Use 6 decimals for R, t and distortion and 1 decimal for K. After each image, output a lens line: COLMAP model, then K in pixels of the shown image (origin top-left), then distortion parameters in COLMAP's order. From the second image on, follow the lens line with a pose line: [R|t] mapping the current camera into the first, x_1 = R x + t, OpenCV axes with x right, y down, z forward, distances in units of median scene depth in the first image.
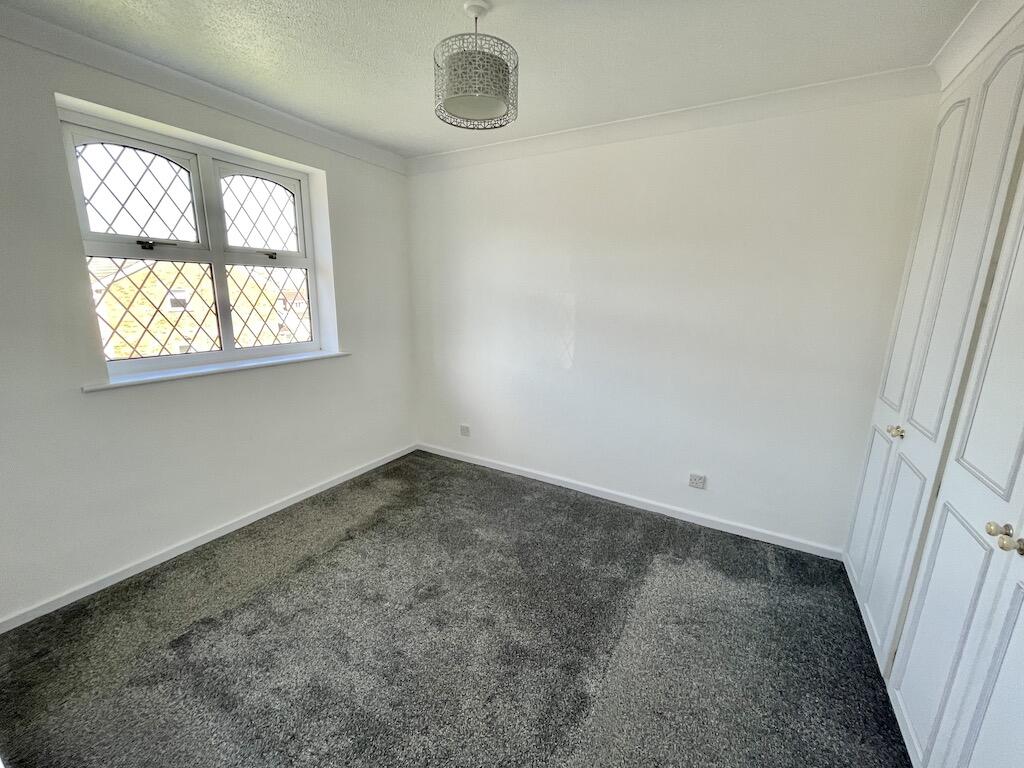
lens RADIAL K [[413.8, 0, 512.8], [0, 413.8, 381.7], [0, 0, 1]] dist [-0.002094, -0.001076]
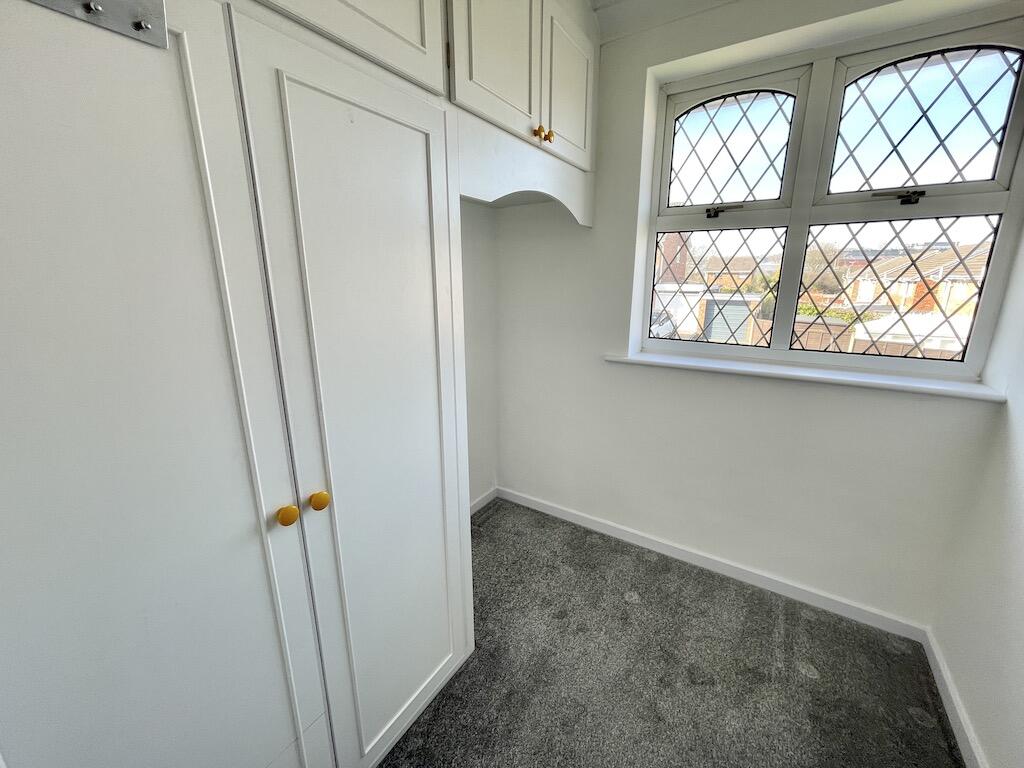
lens RADIAL K [[413.8, 0, 511.7], [0, 413.8, 387.5], [0, 0, 1]] dist [-0.002094, -0.001076]
pose [[-0.047770, 0.232993, -0.971304, 0.050312], [-0.211981, 0.947899, 0.237804, -0.091394], [0.976106, 0.217258, 0.004109, 0.598805]]
